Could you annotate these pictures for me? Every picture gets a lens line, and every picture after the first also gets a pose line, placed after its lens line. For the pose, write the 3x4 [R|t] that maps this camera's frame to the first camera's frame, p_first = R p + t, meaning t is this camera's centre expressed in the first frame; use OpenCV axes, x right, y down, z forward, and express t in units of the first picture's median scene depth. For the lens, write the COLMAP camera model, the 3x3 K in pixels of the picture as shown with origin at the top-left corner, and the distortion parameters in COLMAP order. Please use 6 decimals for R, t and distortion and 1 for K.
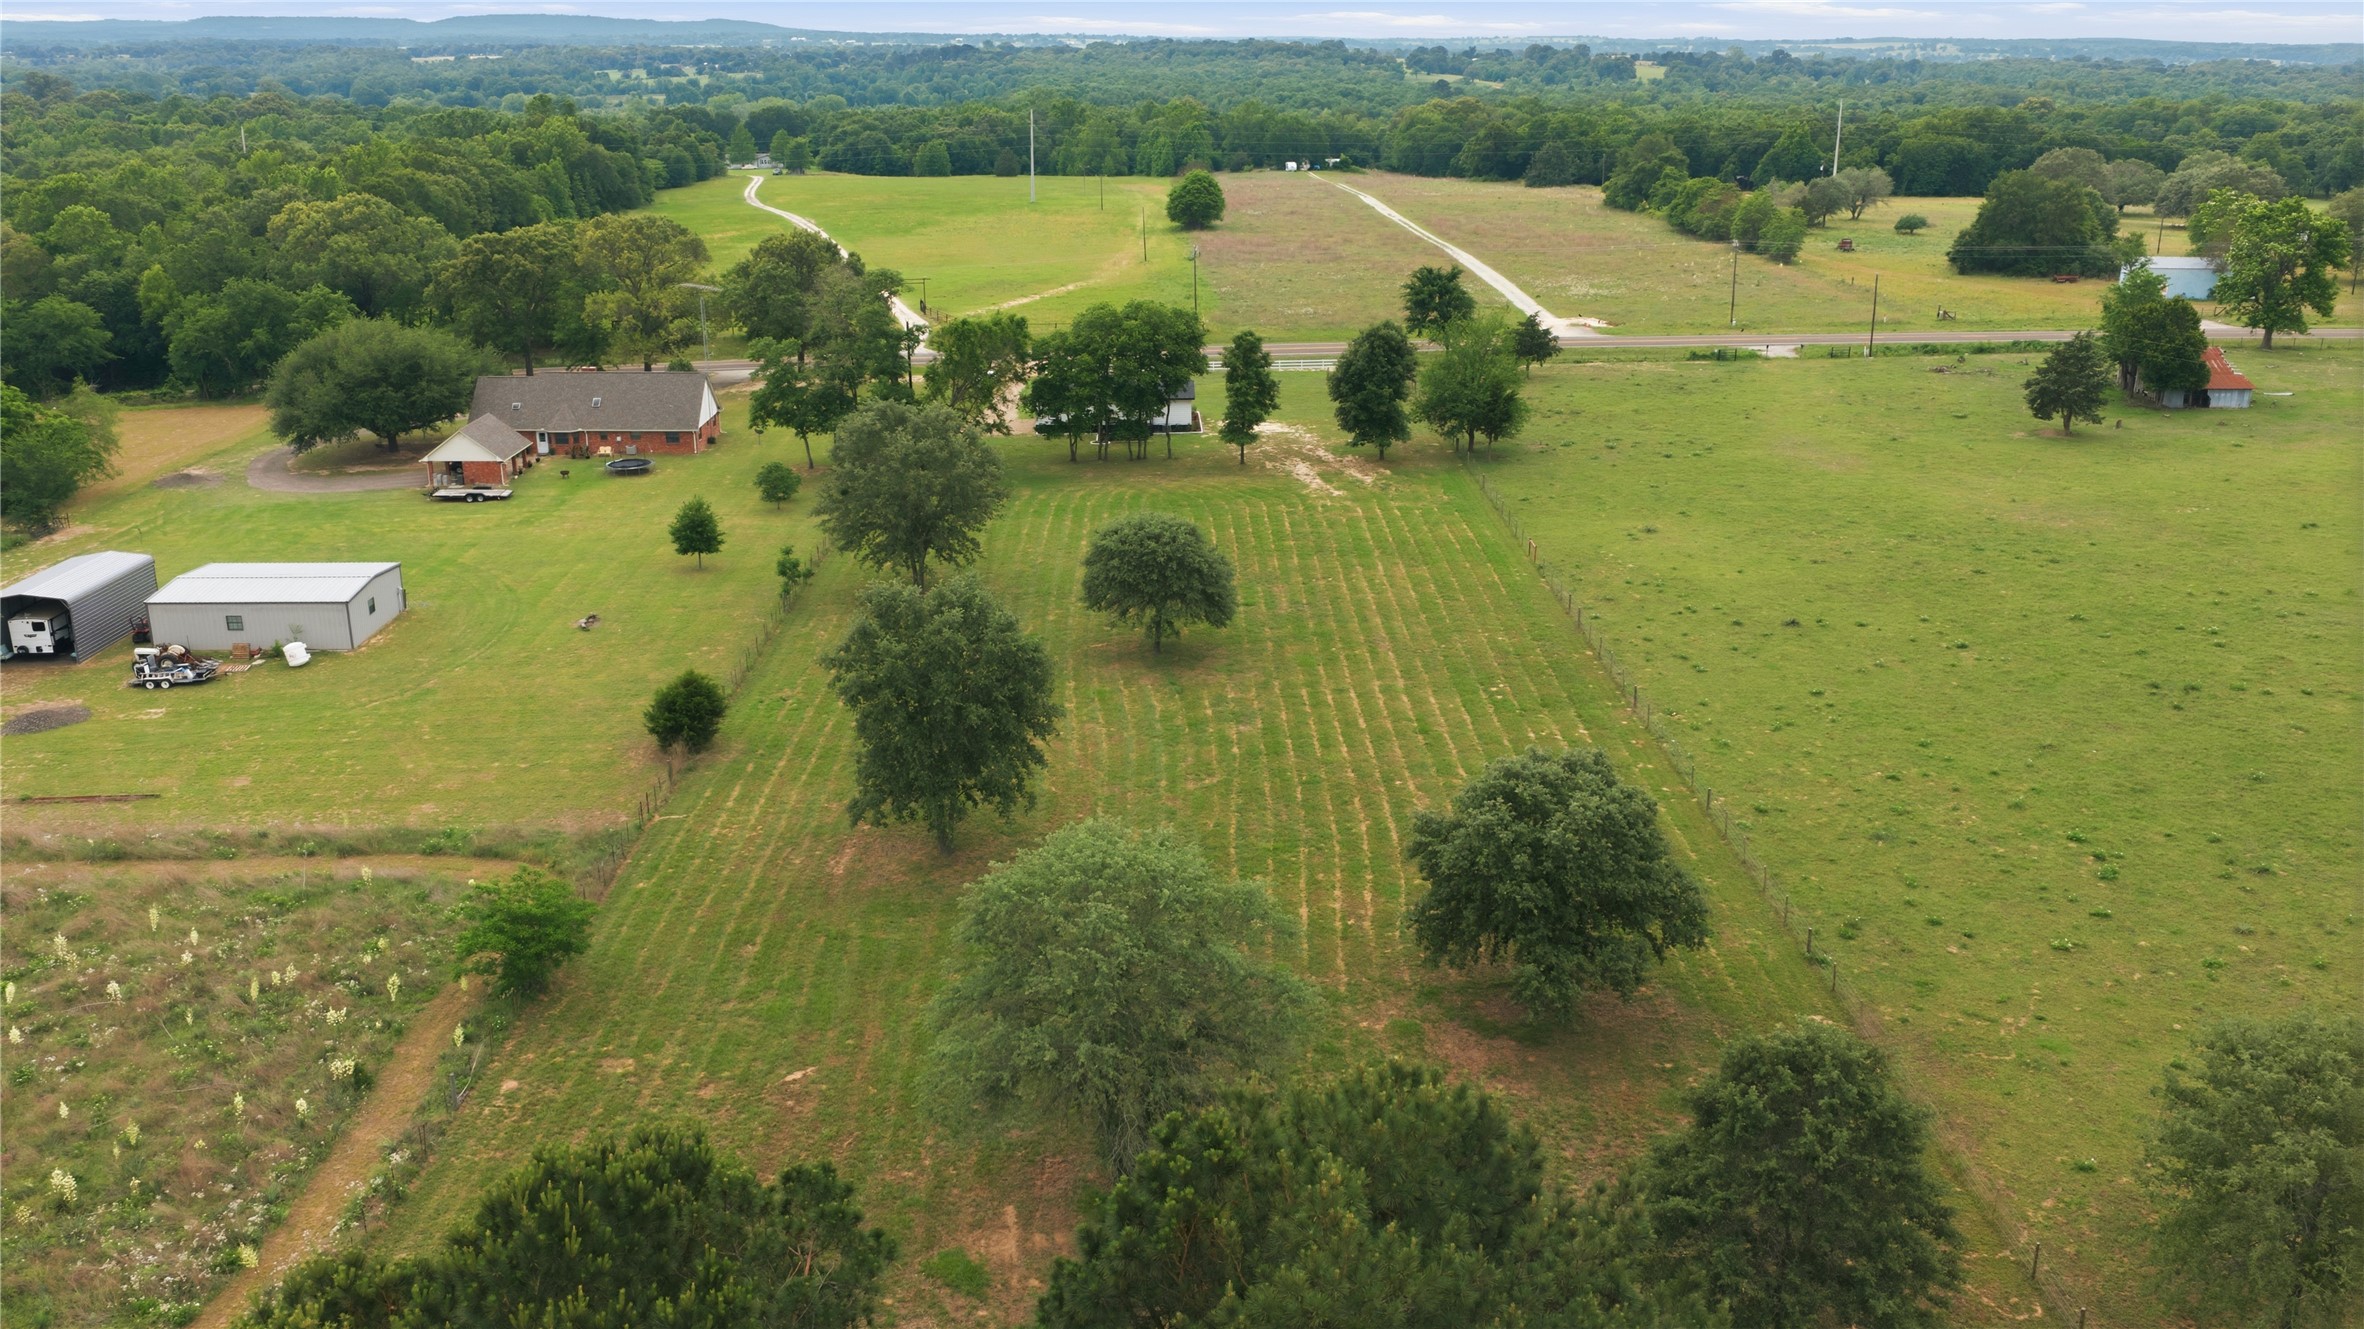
lens RADIAL K [[1943.3, 0, 1181.6], [0, 1943.3, 667.9], [0, 0, 1]] dist [0.033558, -0.054609]
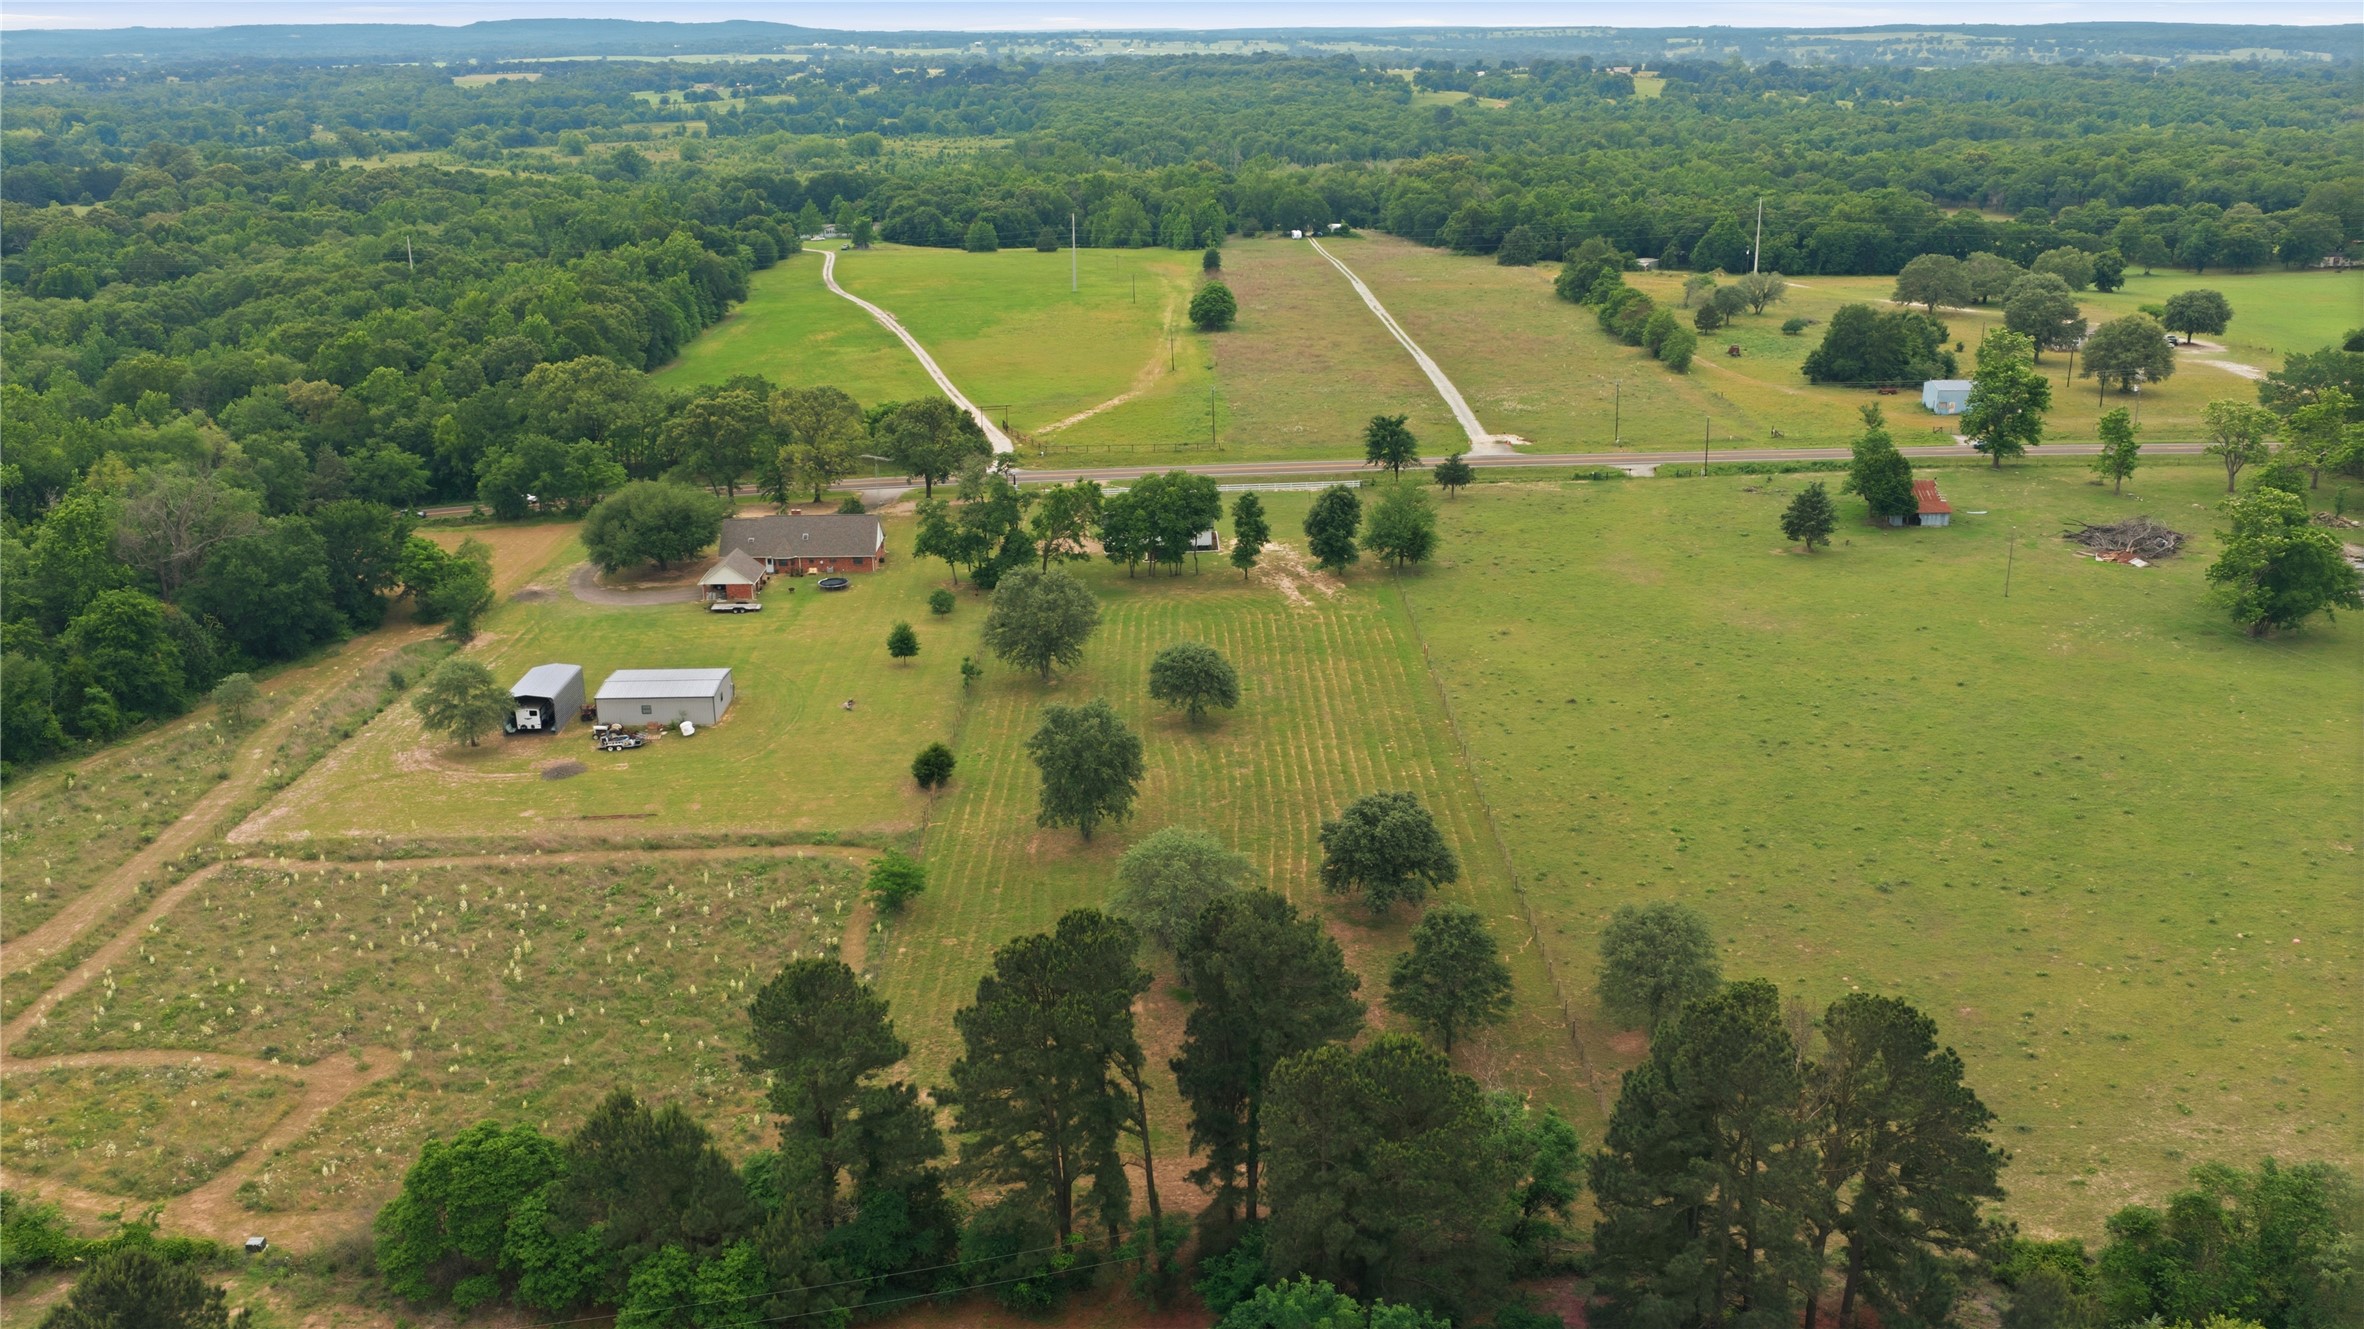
lens RADIAL K [[1943.3, 0, 1180.1], [0, 1943.3, 663.0], [0, 0, 1]] dist [0.033558, -0.054609]
pose [[0.999893, -0.009041, -0.011485, -0.002700], [0.009074, 0.999955, 0.002809, -0.043265], [0.011459, -0.002913, 0.999930, -0.461444]]
